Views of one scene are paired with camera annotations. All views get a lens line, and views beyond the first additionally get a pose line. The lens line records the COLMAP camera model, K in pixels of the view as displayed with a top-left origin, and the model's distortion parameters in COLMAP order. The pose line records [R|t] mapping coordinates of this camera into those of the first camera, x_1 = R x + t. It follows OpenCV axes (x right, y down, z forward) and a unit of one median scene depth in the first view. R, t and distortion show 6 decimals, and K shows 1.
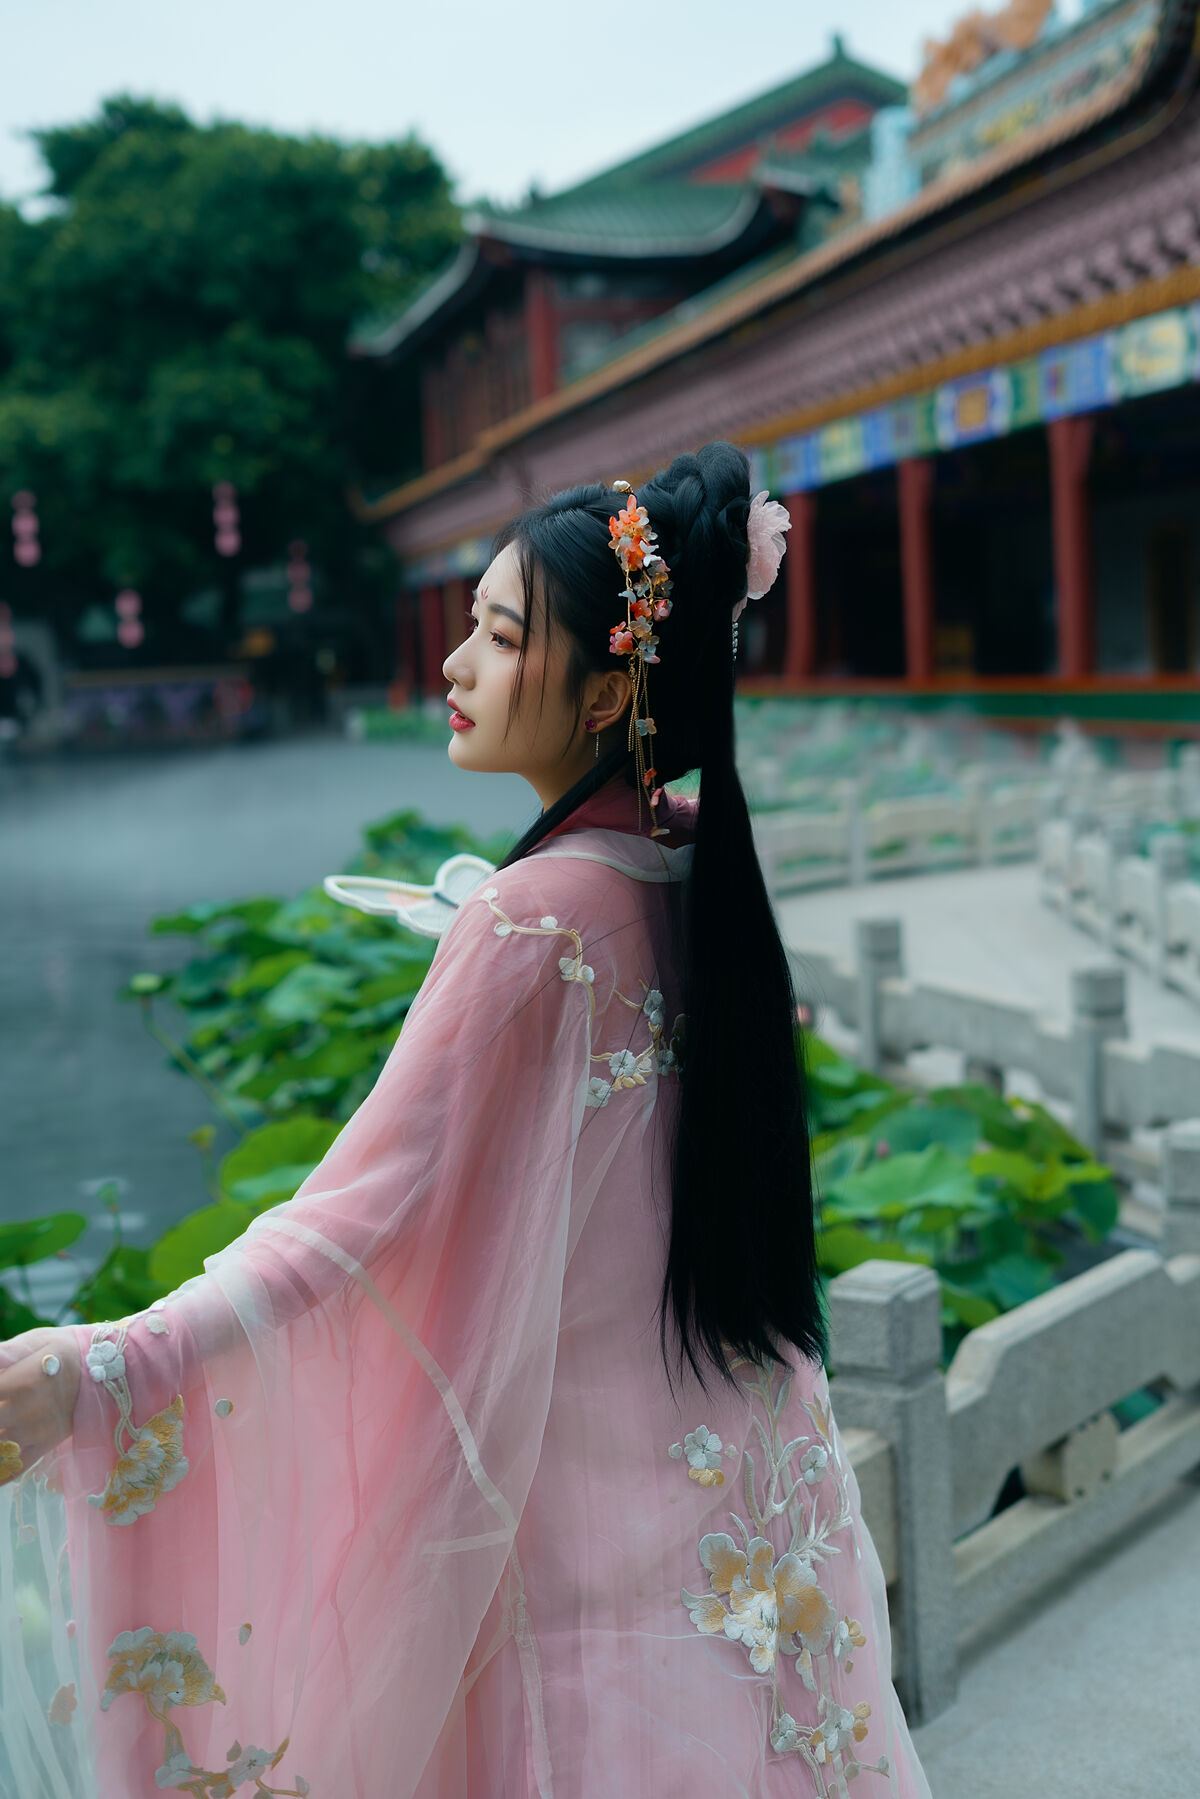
lens RADIAL K [[2654.7, 0, 600.0], [0, 2654.7, 899.5], [0, 0, 1]] dist [-0.002592, -0.052761]
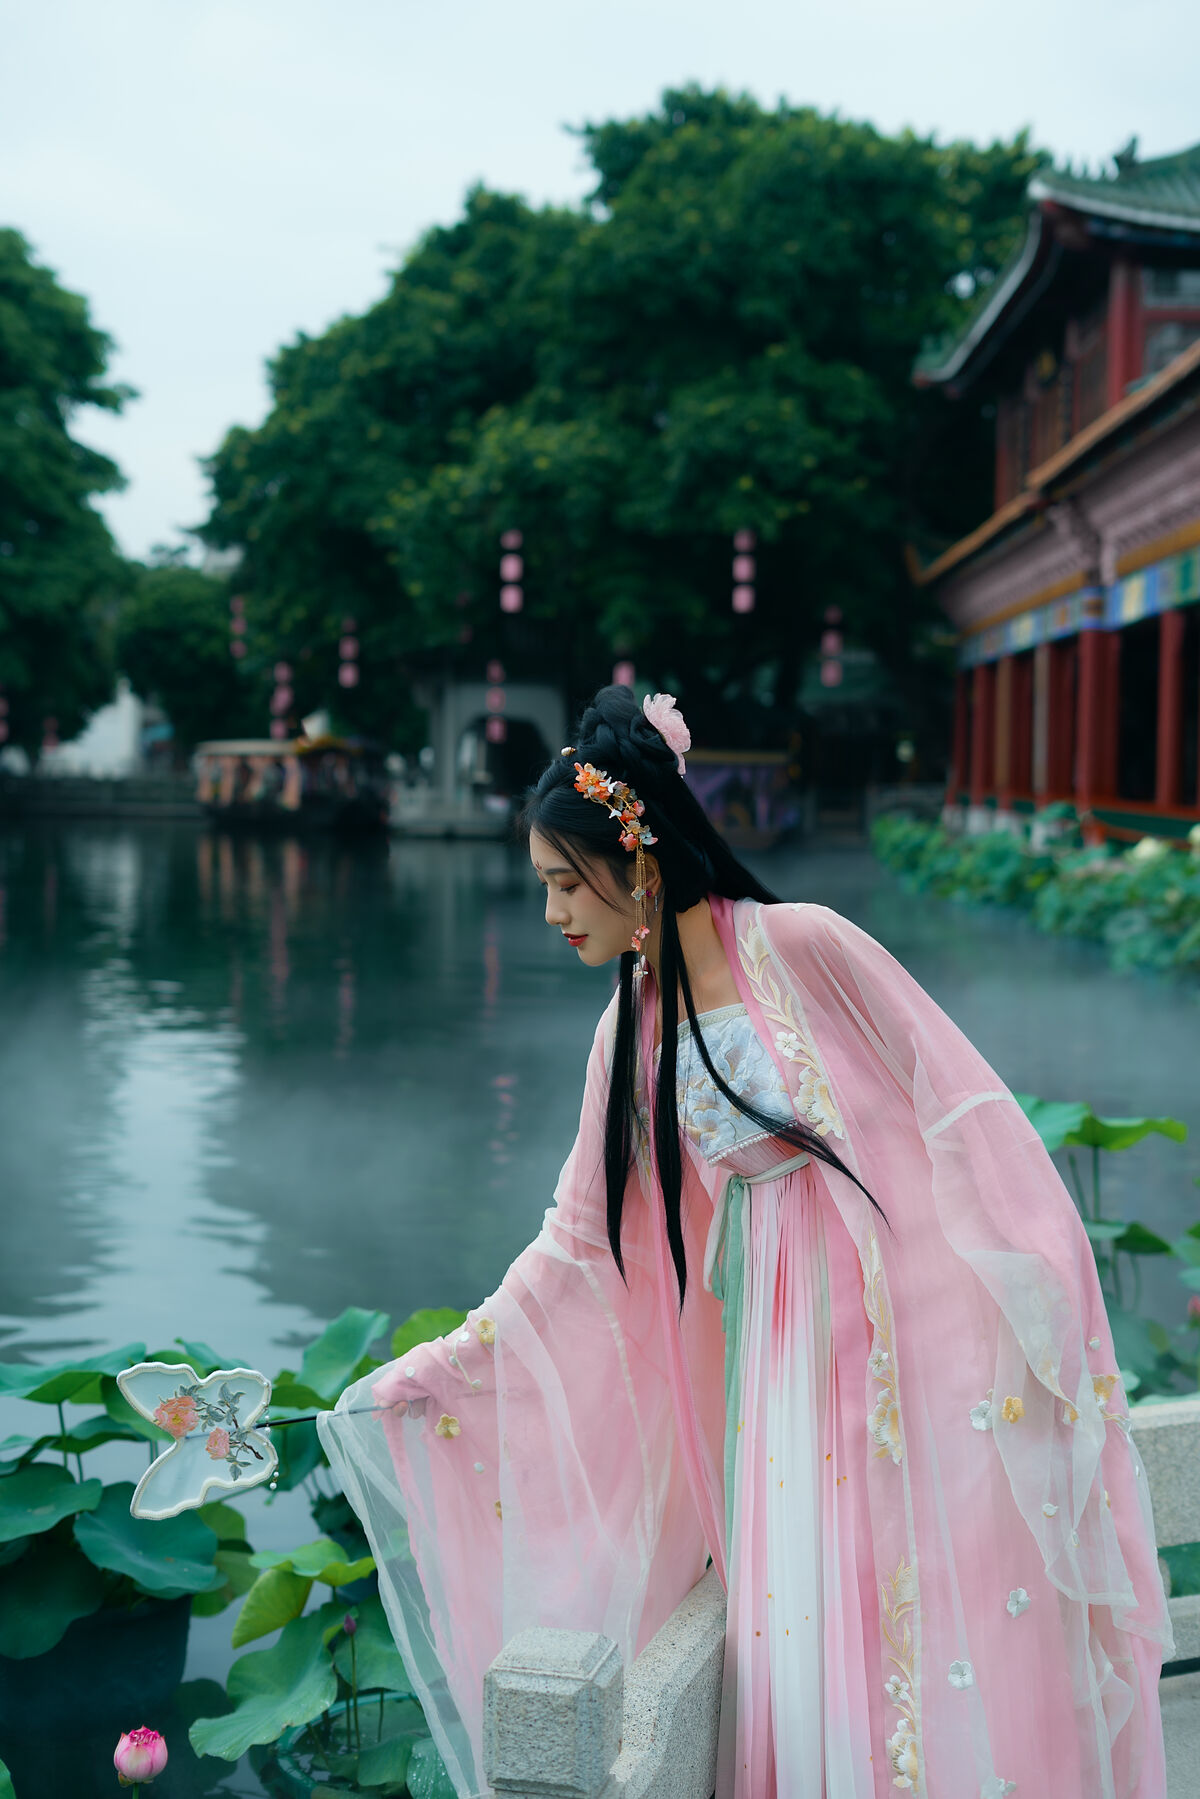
lens RADIAL K [[2654.7, 0, 600.0], [0, 2654.7, 899.5], [0, 0, 1]] dist [-0.002592, -0.052761]
pose [[0.970783, 0.076050, -0.227591, 0.012417], [-0.082197, 0.996460, -0.017641, -0.022371], [0.225444, 0.035833, 0.973597, 0.178326]]
